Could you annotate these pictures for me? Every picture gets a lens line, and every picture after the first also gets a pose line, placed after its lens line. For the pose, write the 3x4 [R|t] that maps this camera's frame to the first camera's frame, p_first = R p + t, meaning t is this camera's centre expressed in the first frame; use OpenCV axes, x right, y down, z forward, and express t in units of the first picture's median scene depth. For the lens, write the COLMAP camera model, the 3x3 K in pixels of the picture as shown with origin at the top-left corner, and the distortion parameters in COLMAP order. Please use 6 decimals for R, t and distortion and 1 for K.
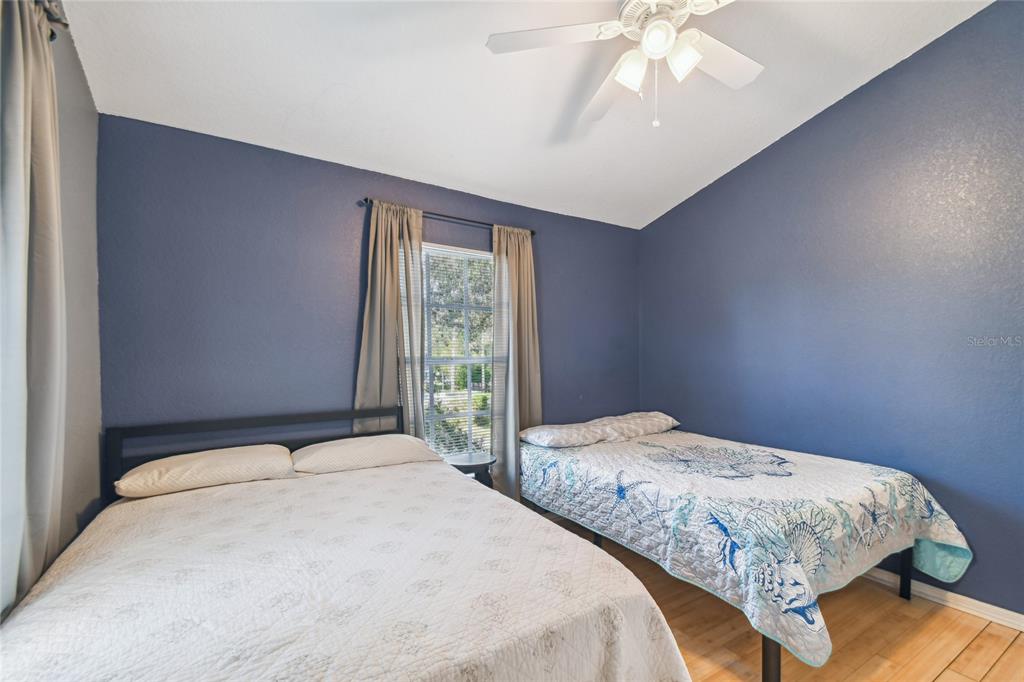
lens RADIAL K [[455.9, 0, 535.1], [0, 455.9, 357.3], [0, 0, 1]] dist [0.024769, -0.005841]
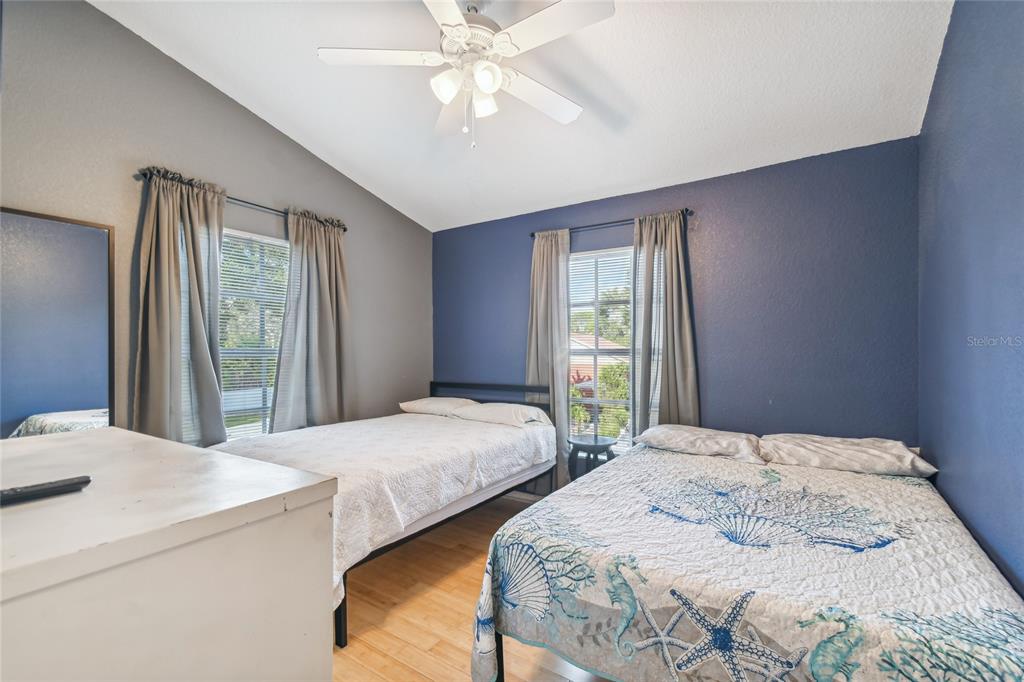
lens RADIAL K [[455.9, 0, 516.4], [0, 455.9, 344.4], [0, 0, 1]] dist [0.024769, -0.005841]
pose [[0.384234, -0.006090, -0.923215, 0.872631], [-0.002775, 0.999966, -0.007752, -0.001504], [0.923231, 0.005540, 0.384205, 0.424240]]
